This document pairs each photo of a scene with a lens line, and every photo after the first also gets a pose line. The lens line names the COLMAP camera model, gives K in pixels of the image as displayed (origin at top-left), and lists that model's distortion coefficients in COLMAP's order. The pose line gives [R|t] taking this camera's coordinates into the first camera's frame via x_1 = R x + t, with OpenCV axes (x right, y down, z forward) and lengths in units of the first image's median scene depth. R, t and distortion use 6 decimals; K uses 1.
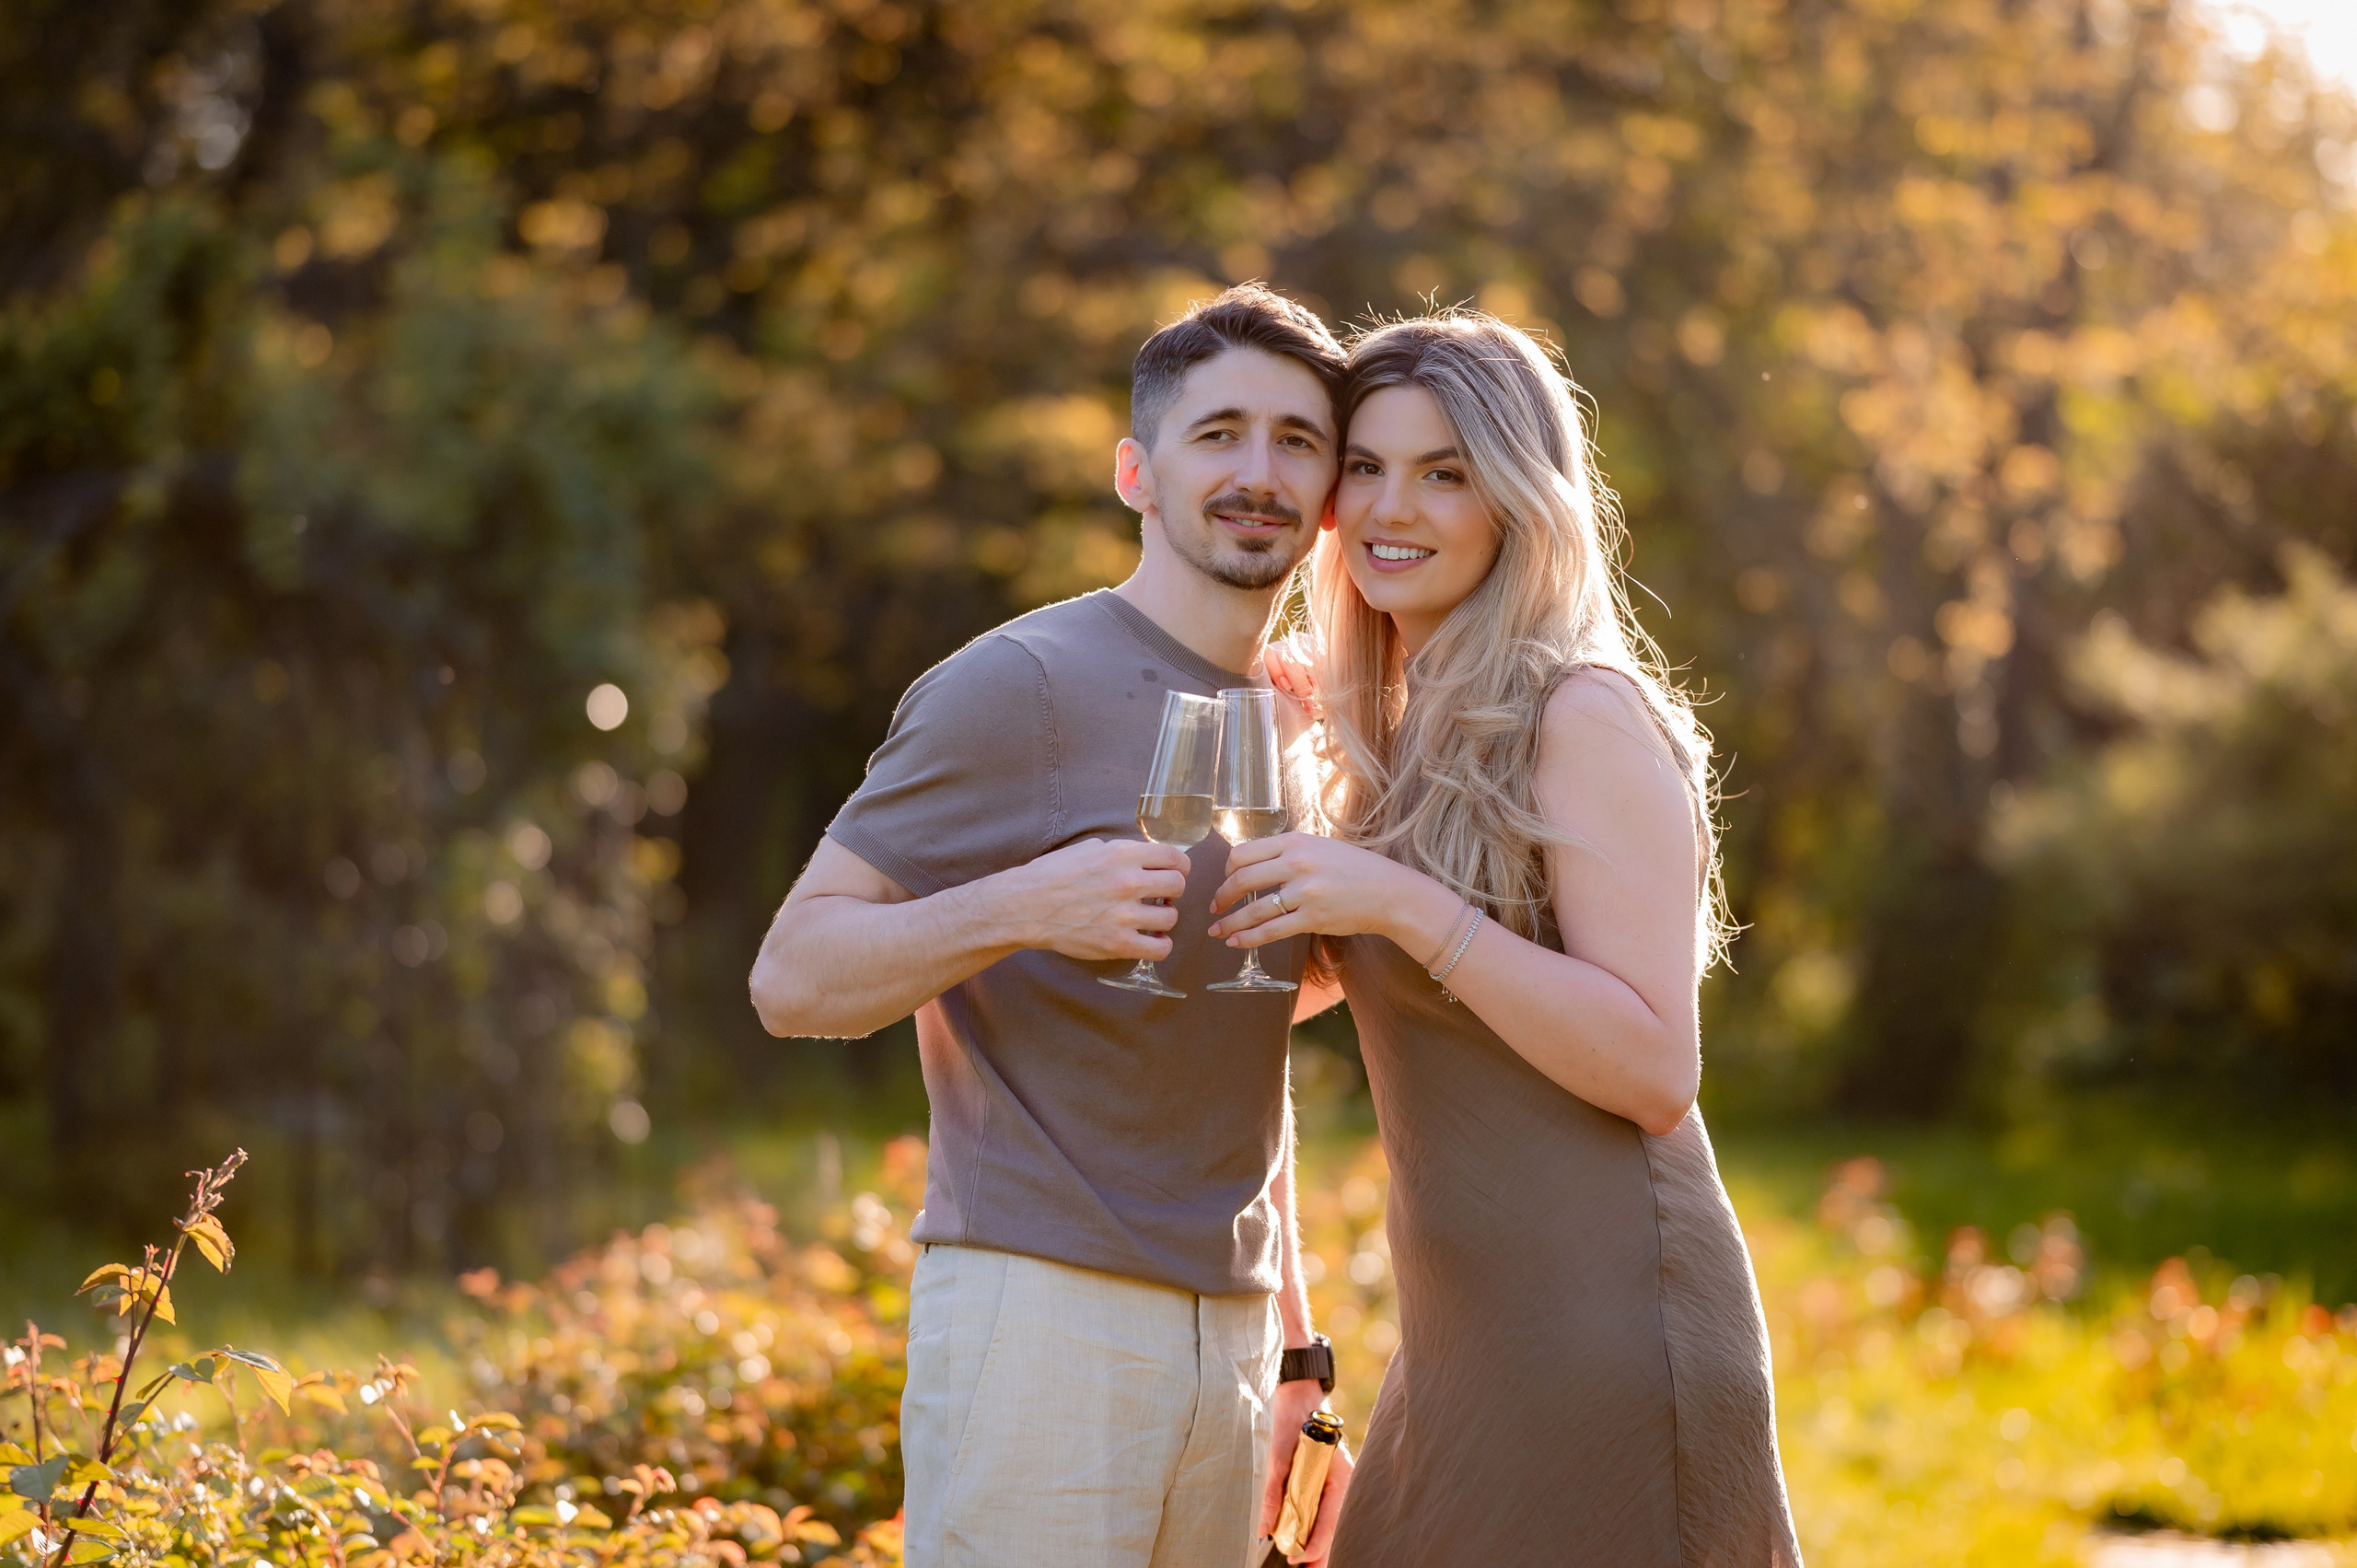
lens RADIAL K [[5485.8, 0, 1271.3], [0, 5485.8, 778.9], [0, 0, 1]] dist [-0.017203, -0.478044]
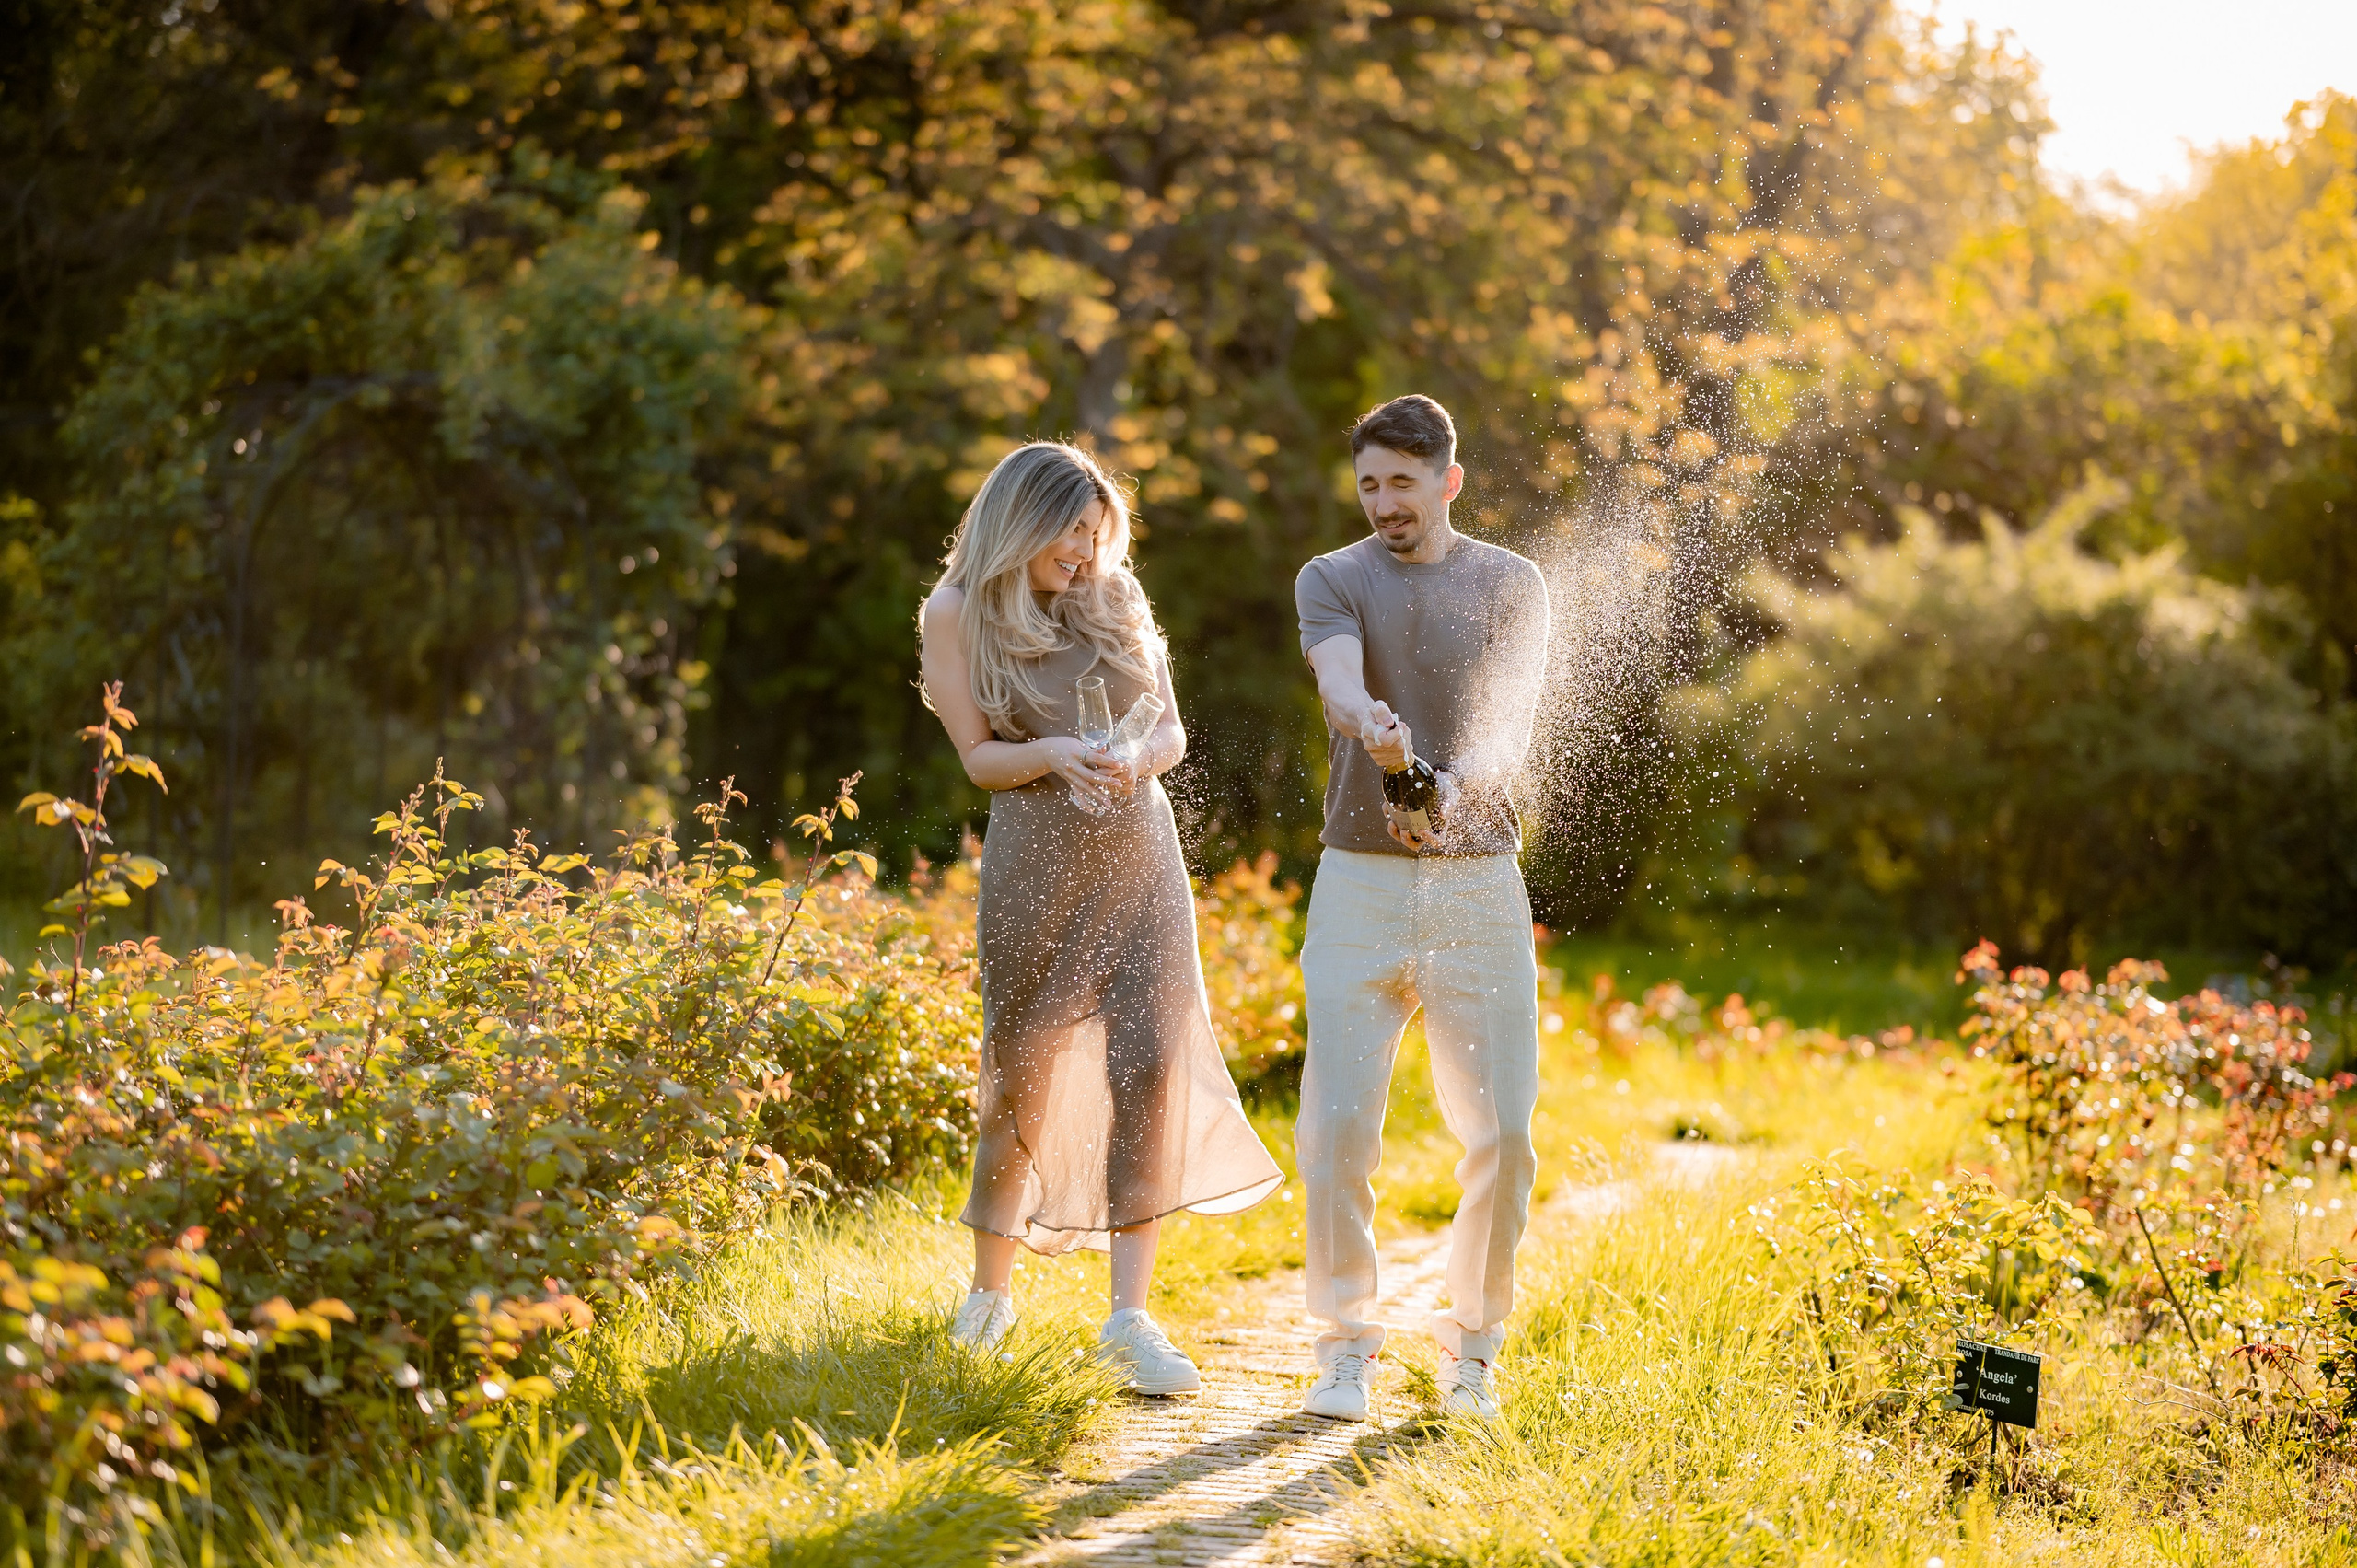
lens RADIAL K [[5485.8, 0, 1271.3], [0, 5485.8, 778.9], [0, 0, 1]] dist [-0.017203, -0.478044]
pose [[0.997172, 0.056449, 0.049616, -0.030799], [-0.057706, 0.998038, 0.024283, -0.000249], [-0.048148, -0.027077, 0.998473, -0.373989]]
